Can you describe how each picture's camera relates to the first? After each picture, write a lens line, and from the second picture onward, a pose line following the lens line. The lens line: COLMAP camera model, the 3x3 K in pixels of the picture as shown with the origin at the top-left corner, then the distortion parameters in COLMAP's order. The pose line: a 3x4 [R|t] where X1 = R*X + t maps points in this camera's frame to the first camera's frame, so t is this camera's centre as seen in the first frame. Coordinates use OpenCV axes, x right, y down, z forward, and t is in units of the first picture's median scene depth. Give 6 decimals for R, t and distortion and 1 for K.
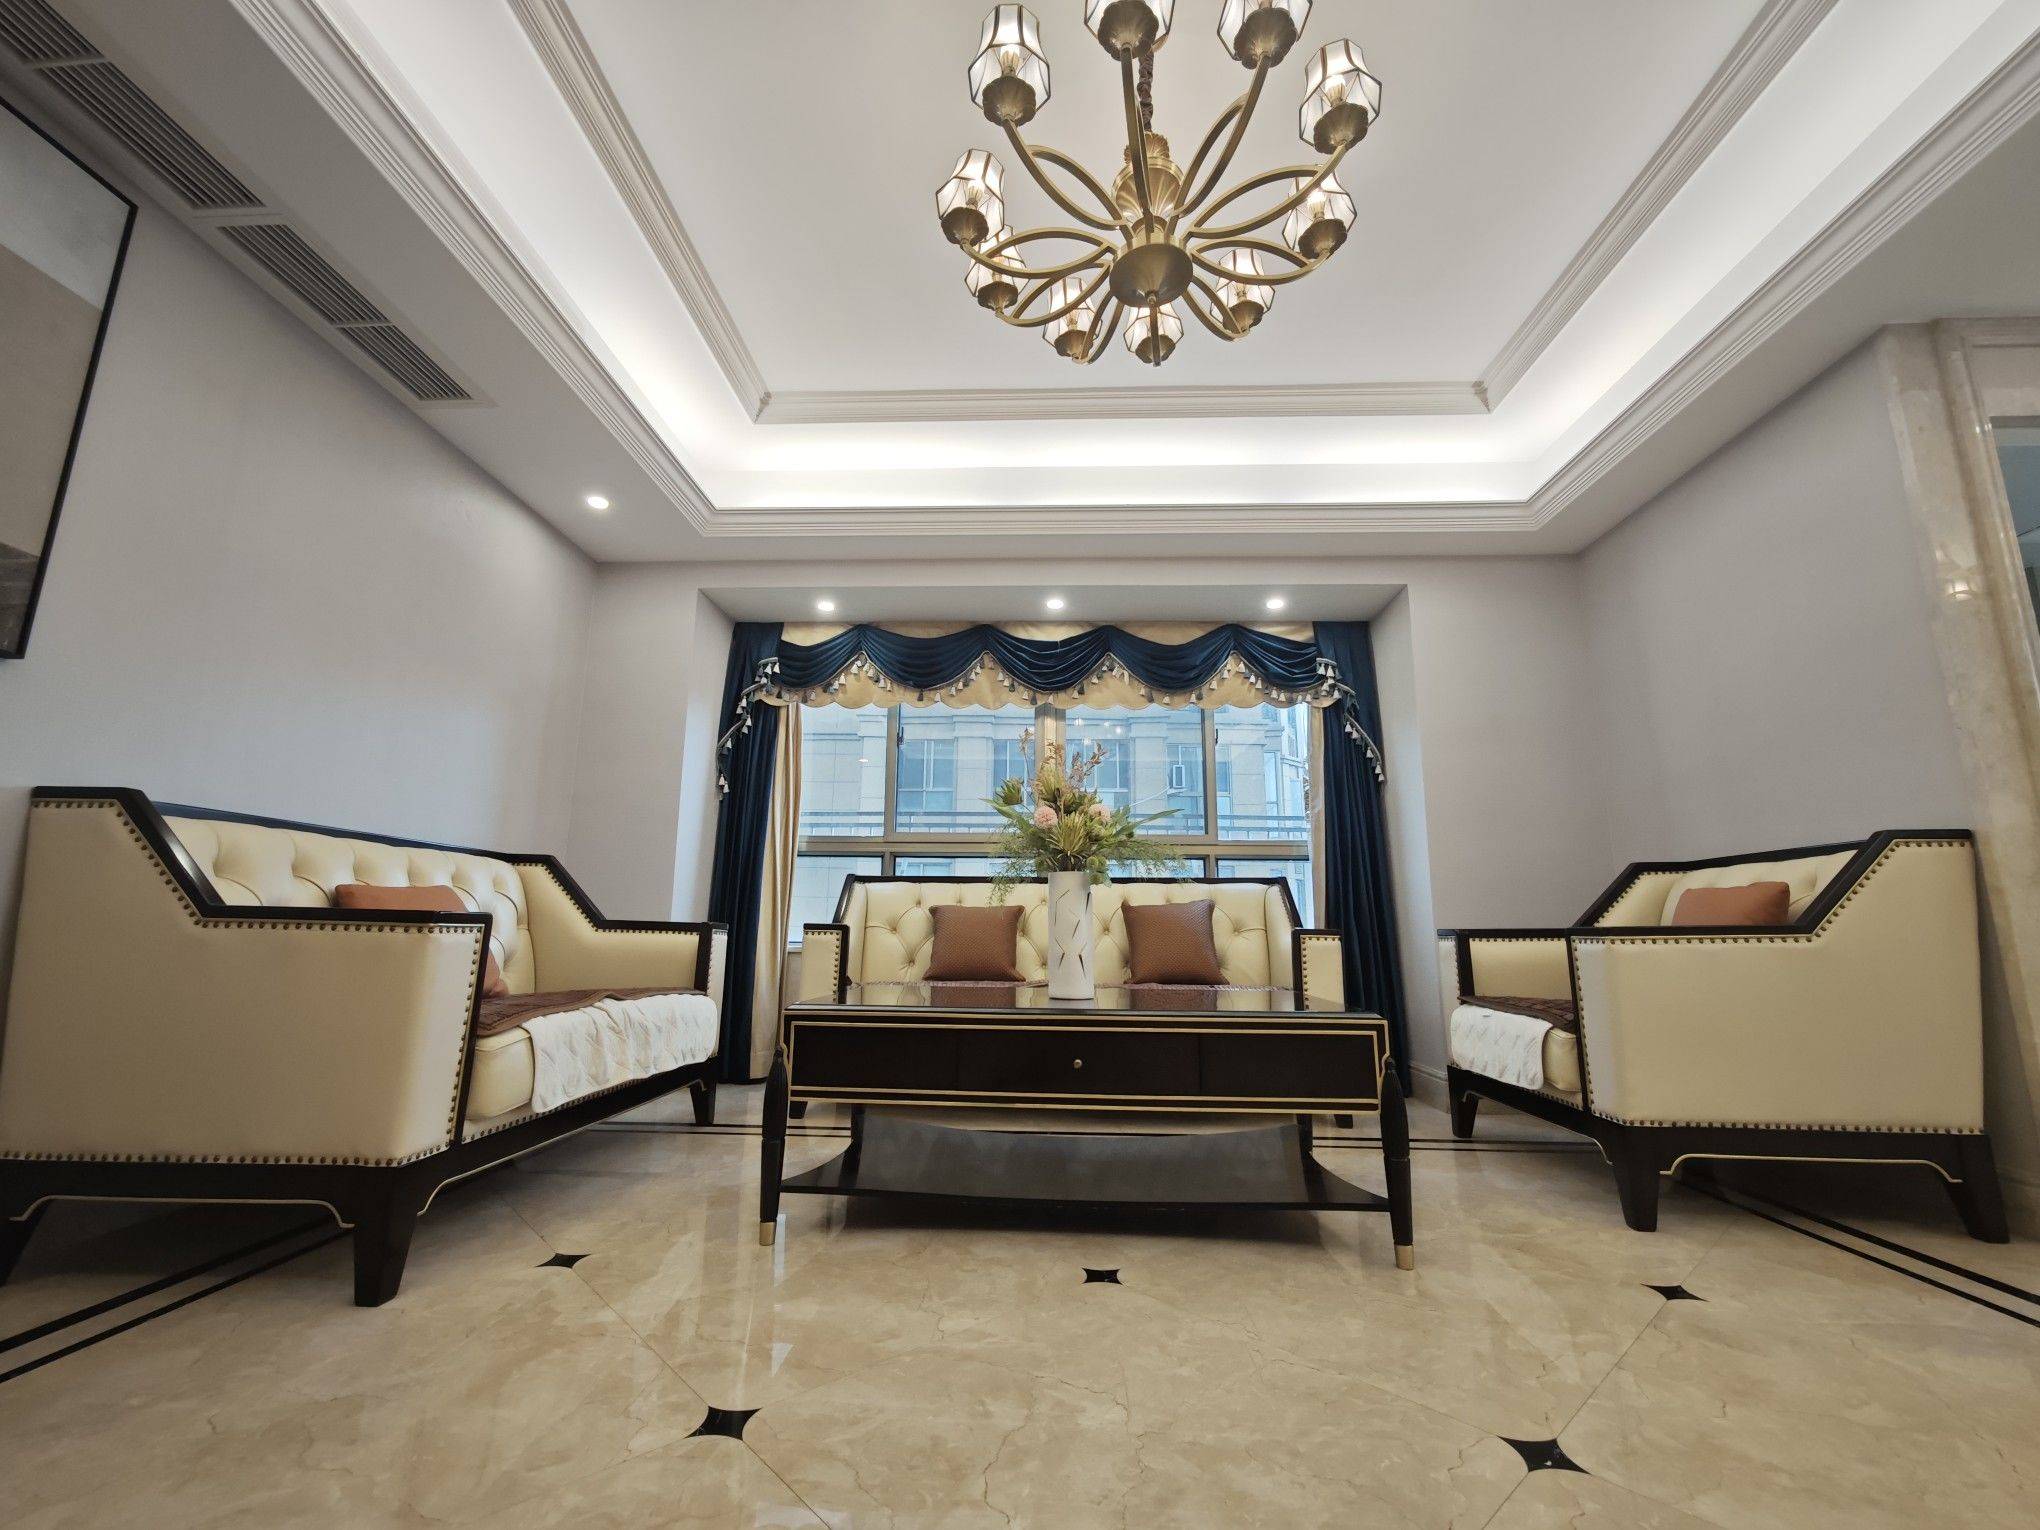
lens RADIAL K [[839.9, 0, 1018.9], [0, 839.9, 779.4], [0, 0, 1]] dist [-0.003649, 0.000632]
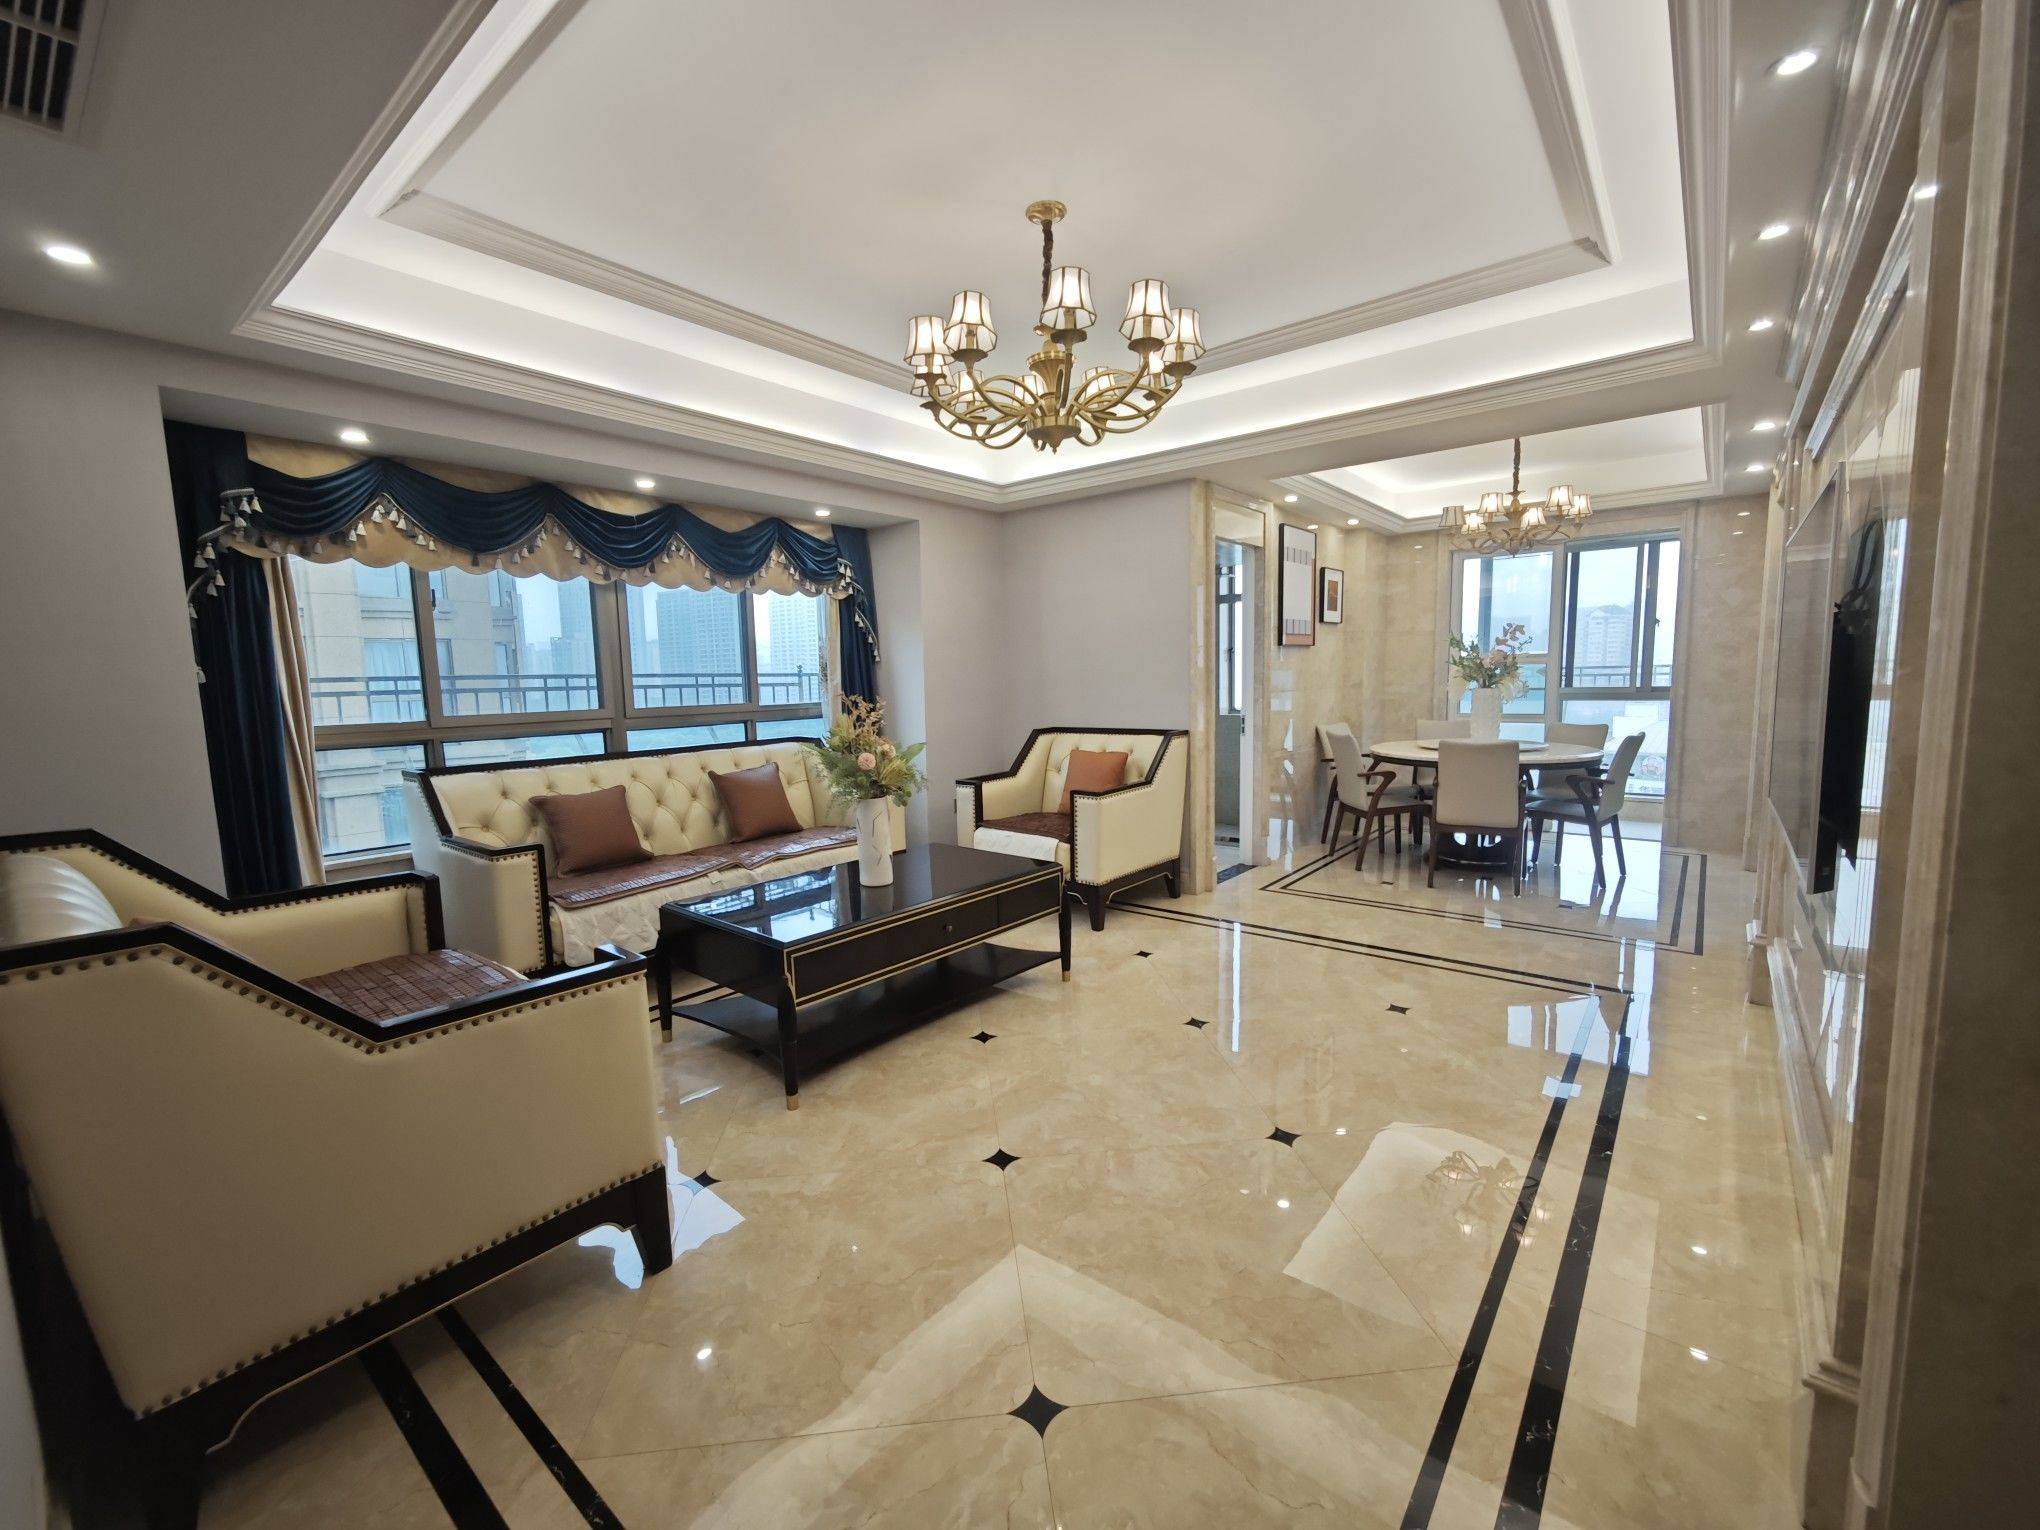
lens RADIAL K [[839.9, 0, 1019.0], [0, 839.9, 764.2], [0, 0, 1]] dist [-0.003649, 0.000632]
pose [[0.600154, -0.106724, 0.792733, -0.493882], [-0.116656, 0.968784, 0.218742, -0.151894], [-0.791332, -0.223756, 0.568970, 0.020159]]
